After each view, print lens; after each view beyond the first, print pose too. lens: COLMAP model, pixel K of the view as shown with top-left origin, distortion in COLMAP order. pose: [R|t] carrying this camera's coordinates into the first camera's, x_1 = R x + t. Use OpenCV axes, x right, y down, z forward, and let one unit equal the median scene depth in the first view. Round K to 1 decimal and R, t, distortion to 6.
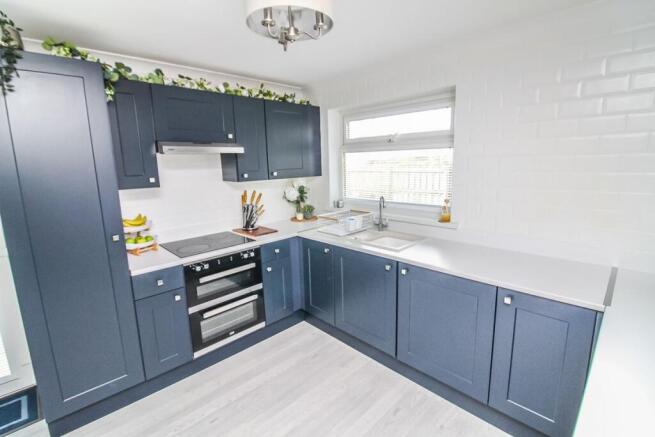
lens RADIAL K [[303.8, 0, 330.6], [0, 303.8, 207.6], [0, 0, 1]] dist [-0.018720, 0.000006]
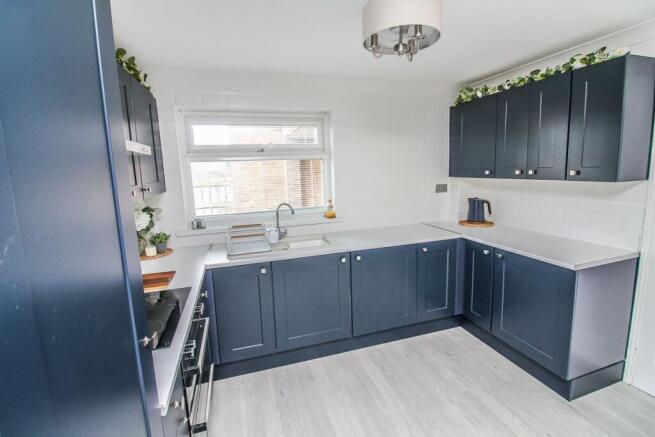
lens RADIAL K [[303.8, 0, 330.6], [0, 303.8, 207.6], [0, 0, 1]] dist [-0.018720, 0.000006]
pose [[0.453066, -0.112704, 0.884324, -0.615925], [0.151458, 0.987286, 0.048230, -0.049449], [-0.878517, 0.112087, 0.464376, 0.365559]]
